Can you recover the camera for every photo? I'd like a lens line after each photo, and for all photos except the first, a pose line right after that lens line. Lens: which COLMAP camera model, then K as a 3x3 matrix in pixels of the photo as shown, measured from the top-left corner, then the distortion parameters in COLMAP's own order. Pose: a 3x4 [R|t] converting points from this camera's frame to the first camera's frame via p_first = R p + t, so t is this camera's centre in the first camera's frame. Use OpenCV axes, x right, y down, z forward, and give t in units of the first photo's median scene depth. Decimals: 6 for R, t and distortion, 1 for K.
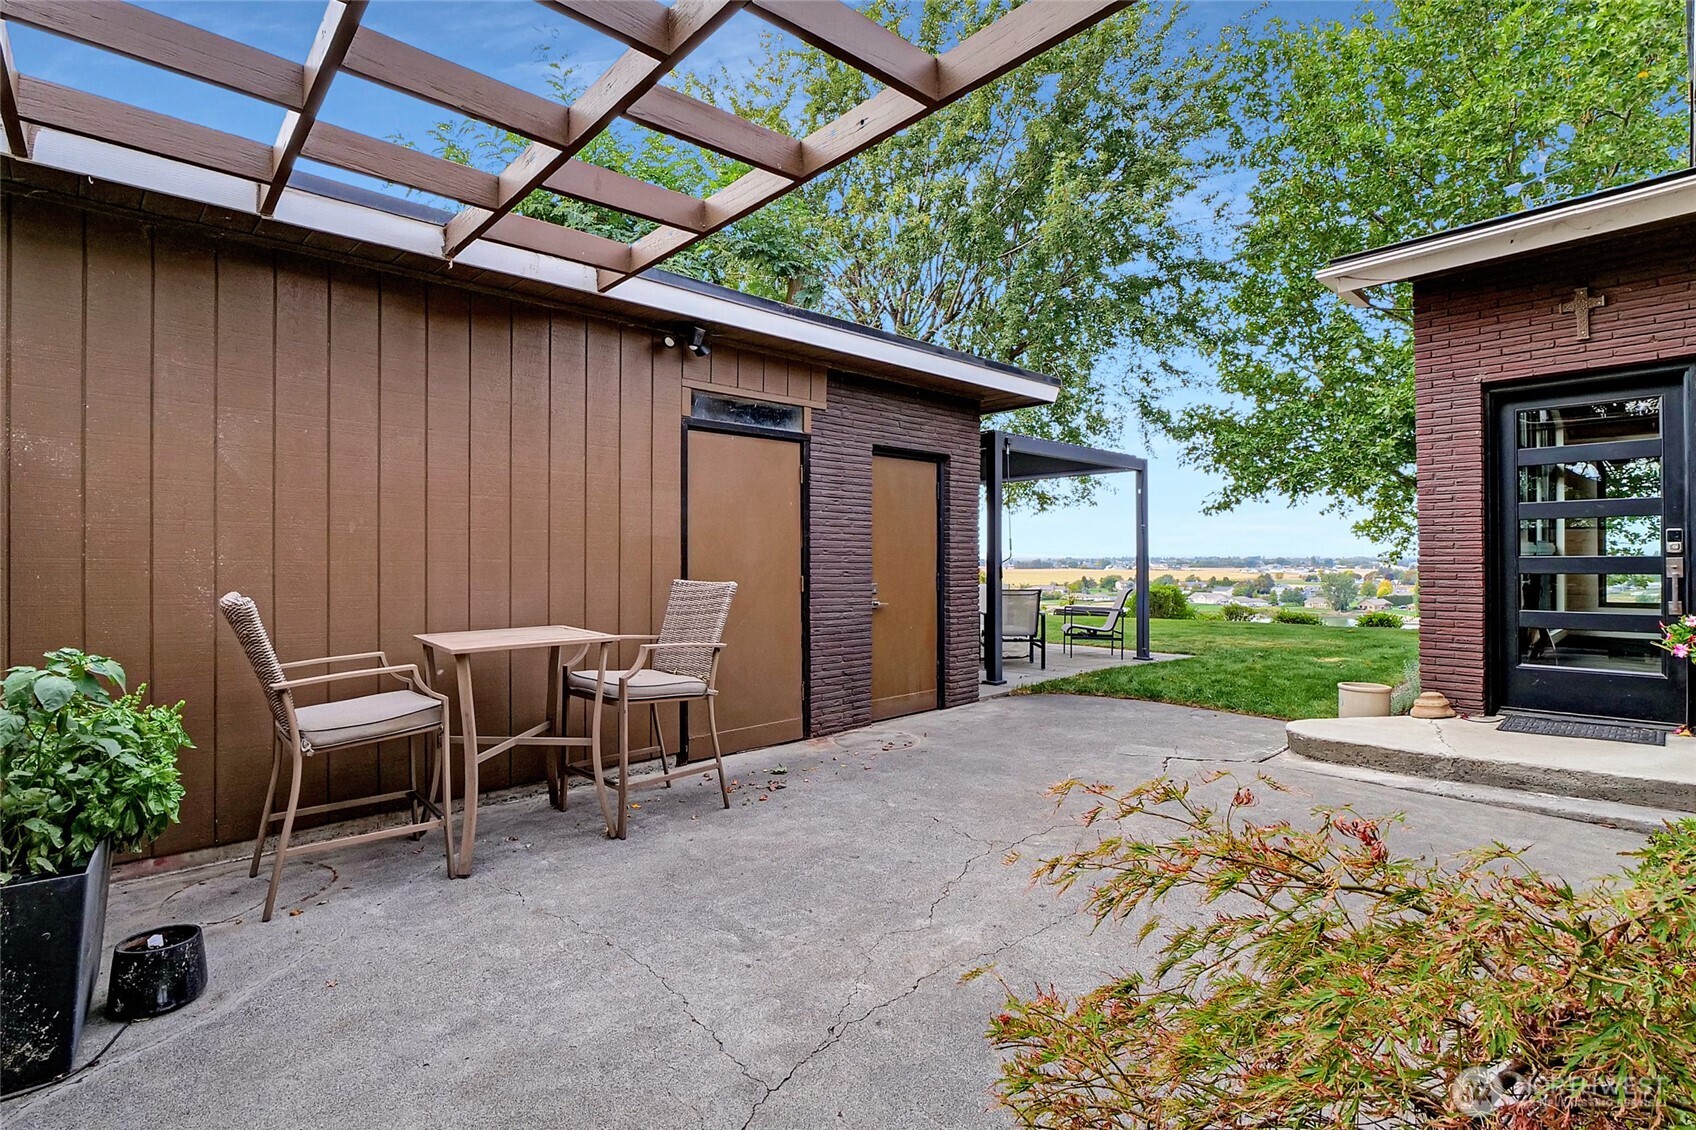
lens RADIAL K [[802.9, 0, 848.0], [0, 802.9, 565.0], [0, 0, 1]] dist [-0.014402, -0.000390]
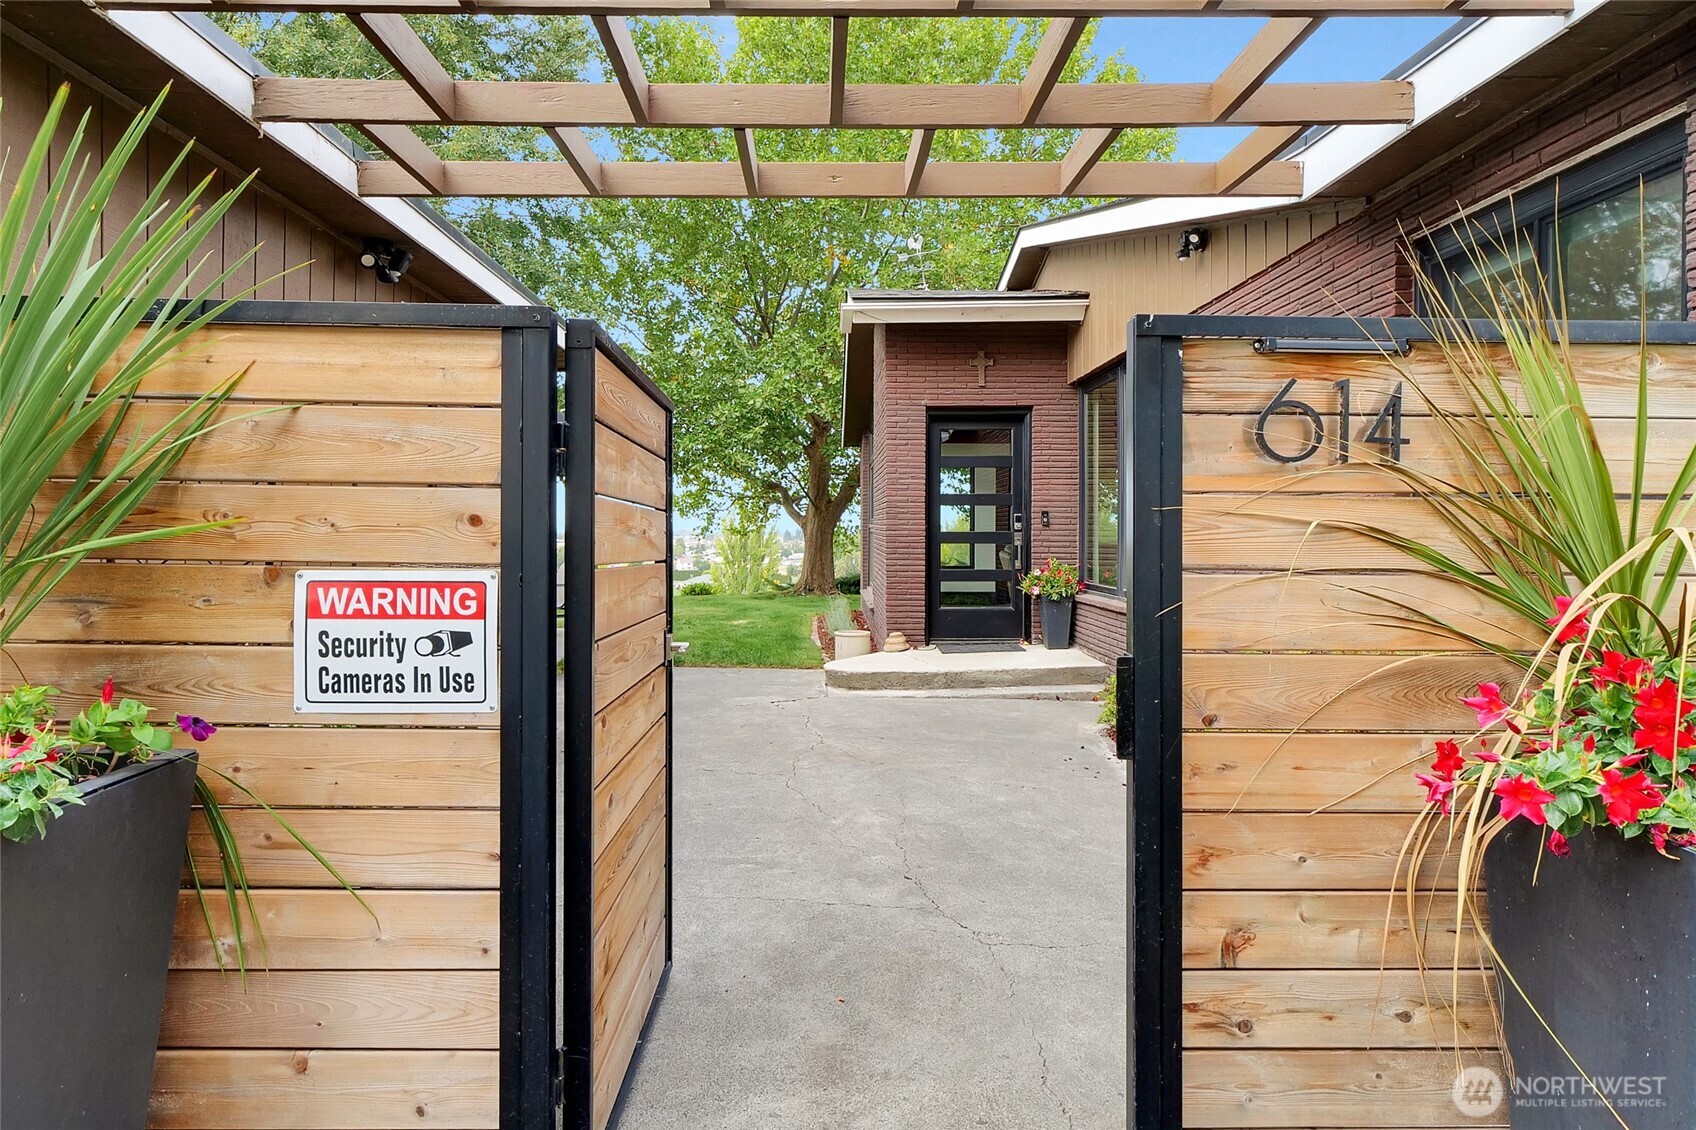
lens RADIAL K [[951.7, 0, 844.4], [0, 951.7, 537.6], [0, 0, 1]] dist [-0.000671, -0.000156]
pose [[0.664503, 0.000159, 0.747286, -0.585743], [0.001057, 0.999999, -0.001153, 0.002890], [-0.747285, 0.001556, 0.664502, 0.002417]]
